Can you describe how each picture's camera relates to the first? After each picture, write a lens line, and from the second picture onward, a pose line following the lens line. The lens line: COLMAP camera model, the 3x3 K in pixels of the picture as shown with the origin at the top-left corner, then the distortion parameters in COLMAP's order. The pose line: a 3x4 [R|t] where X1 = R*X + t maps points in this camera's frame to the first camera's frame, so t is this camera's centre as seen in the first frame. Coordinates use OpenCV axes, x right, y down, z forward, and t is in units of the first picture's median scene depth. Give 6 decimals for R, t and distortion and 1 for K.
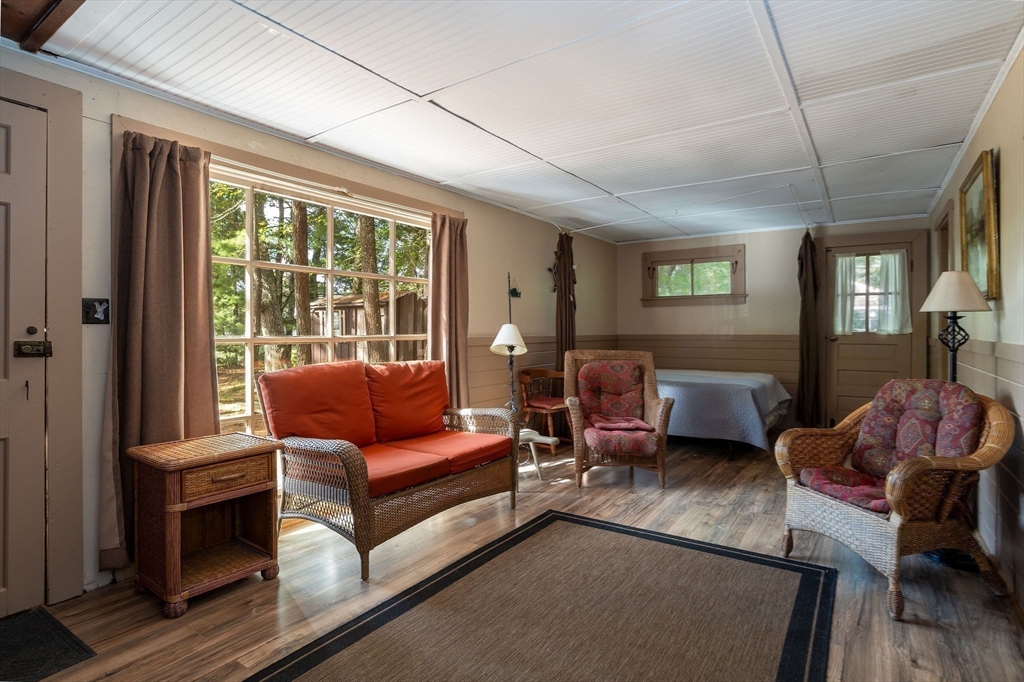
lens RADIAL K [[540.5, 0, 522.1], [0, 540.5, 326.6], [0, 0, 1]] dist [-0.017929, 0.002644]
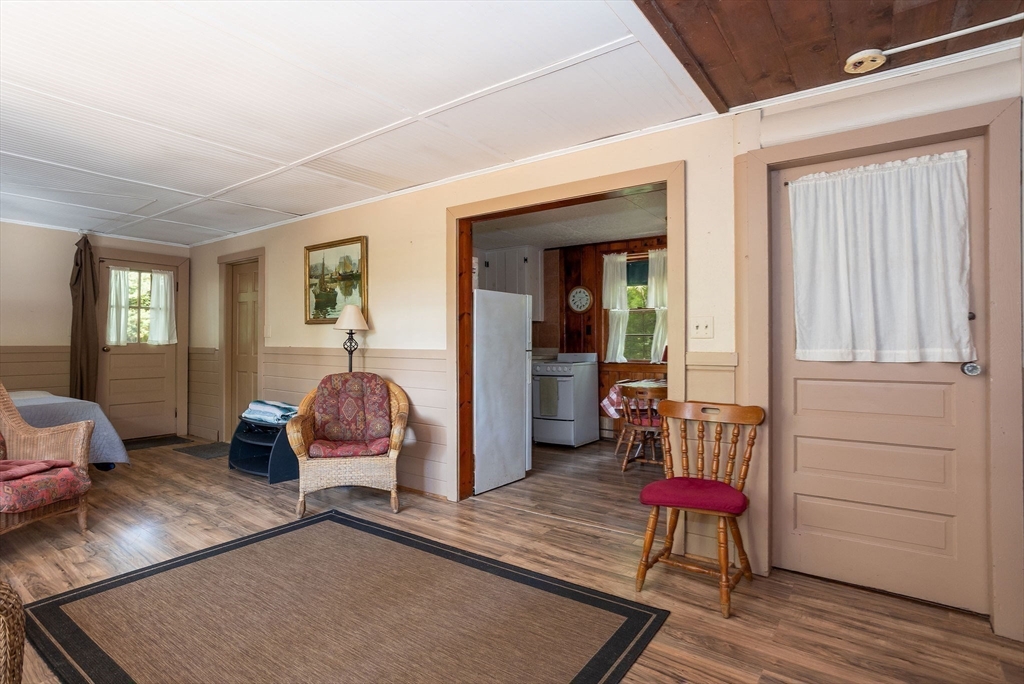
lens RADIAL K [[493.8, 0, 510.6], [0, 493.8, 335.0], [0, 0, 1]] dist [-0.021652, 0.001699]
pose [[0.034456, 0.015217, 0.999290, -0.574844], [-0.010075, 0.999839, -0.014878, 0.003665], [-0.999355, -0.009555, 0.034604, 0.397407]]
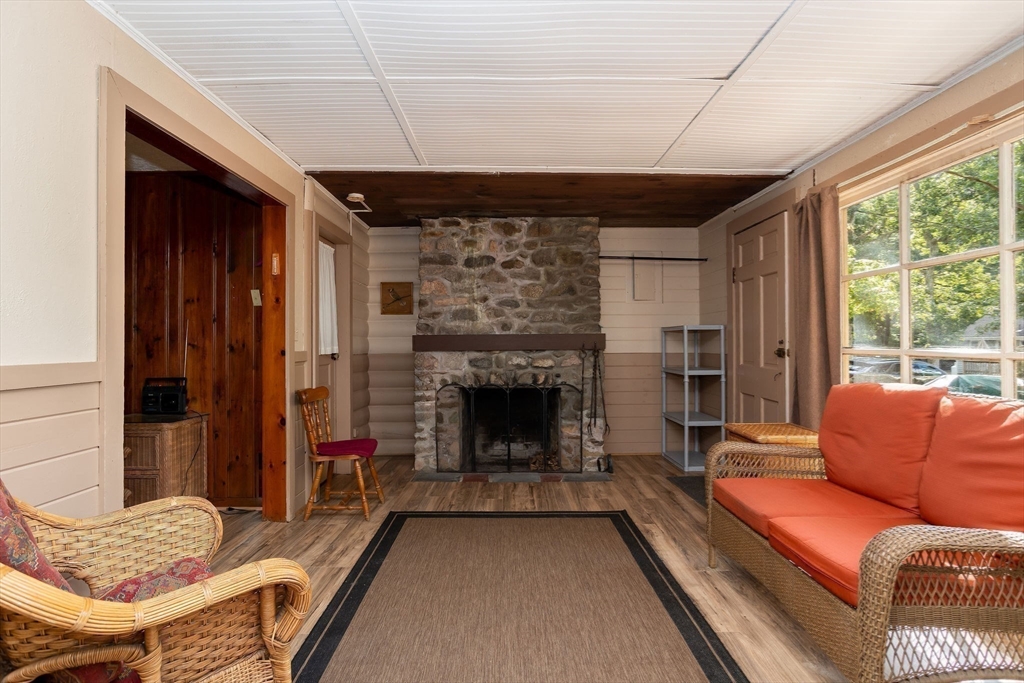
lens RADIAL K [[540.5, 0, 505.1], [0, 540.5, 342.9], [0, 0, 1]] dist [-0.017929, 0.002644]
pose [[-0.842014, 0.002258, -0.539451, 0.510799], [0.008390, 0.999925, -0.008909, 0.012034], [0.539390, -0.012028, -0.841970, 1.320595]]
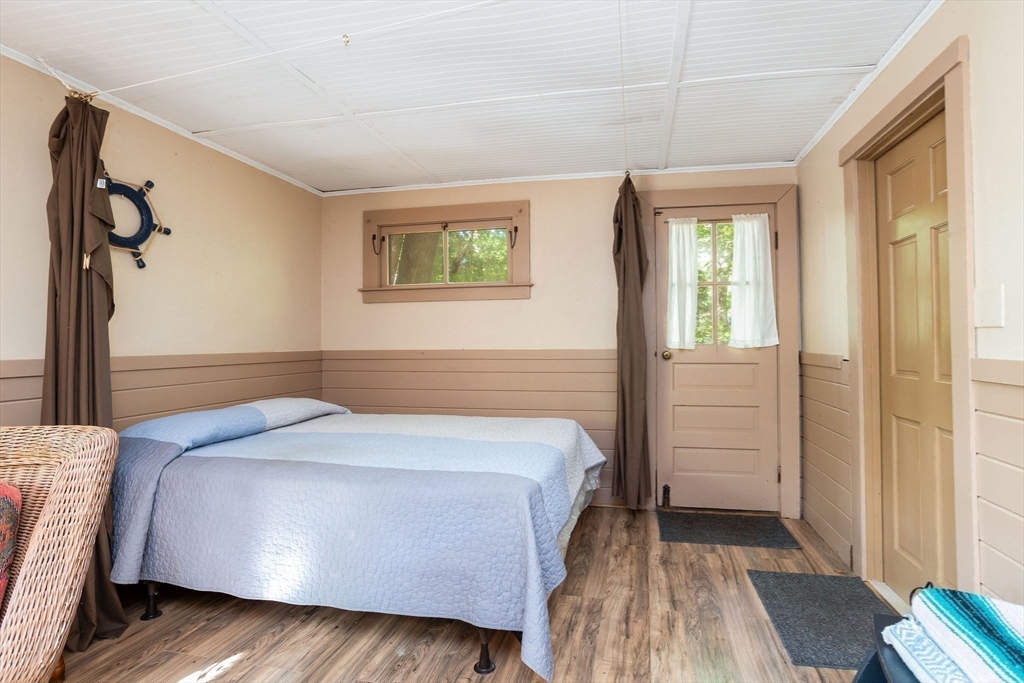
lens RADIAL K [[493.8, 0, 520.3], [0, 493.8, 330.7], [0, 0, 1]] dist [-0.021652, 0.001699]
pose [[0.945978, -0.000488, 0.324232, 0.443632], [0.002257, 0.999985, -0.005079, -0.006508], [-0.324224, 0.005536, 0.945964, 0.964289]]
